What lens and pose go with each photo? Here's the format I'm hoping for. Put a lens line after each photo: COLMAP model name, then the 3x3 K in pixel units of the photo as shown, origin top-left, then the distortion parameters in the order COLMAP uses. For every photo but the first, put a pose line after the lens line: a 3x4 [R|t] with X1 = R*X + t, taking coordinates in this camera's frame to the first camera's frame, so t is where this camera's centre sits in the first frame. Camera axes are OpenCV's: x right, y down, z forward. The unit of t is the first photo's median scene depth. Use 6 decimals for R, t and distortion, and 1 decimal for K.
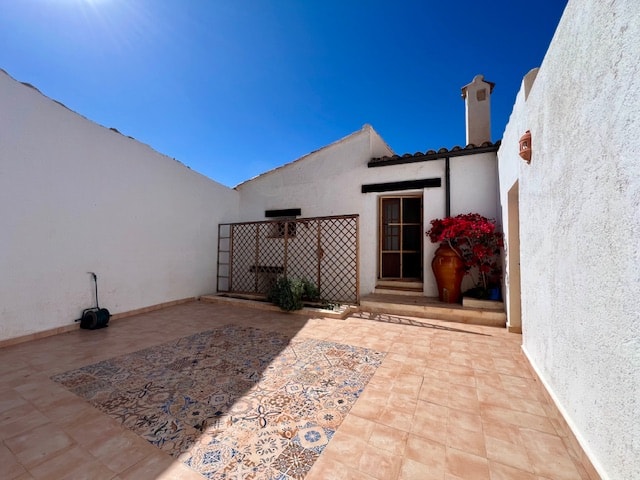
lens RADIAL K [[256.0, 0, 320.0], [0, 256.0, 240.0], [0, 0, 1]] dist [-0.004574, -0.000178]
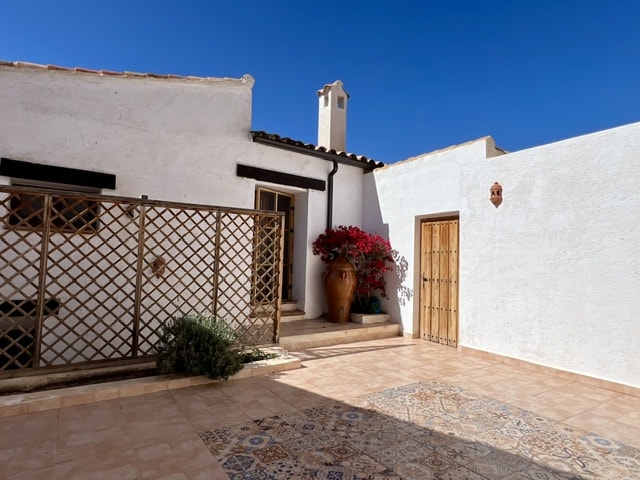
lens RADIAL K [[371.7, 0, 320.0], [0, 371.7, 240.0], [0, 0, 1]] dist [0.002474, -0.000390]
pose [[0.480997, 0.058731, 0.874753, -0.877721], [-0.055961, 0.997776, -0.036220, 0.004715], [-0.874934, -0.031531, 0.483214, 0.549664]]
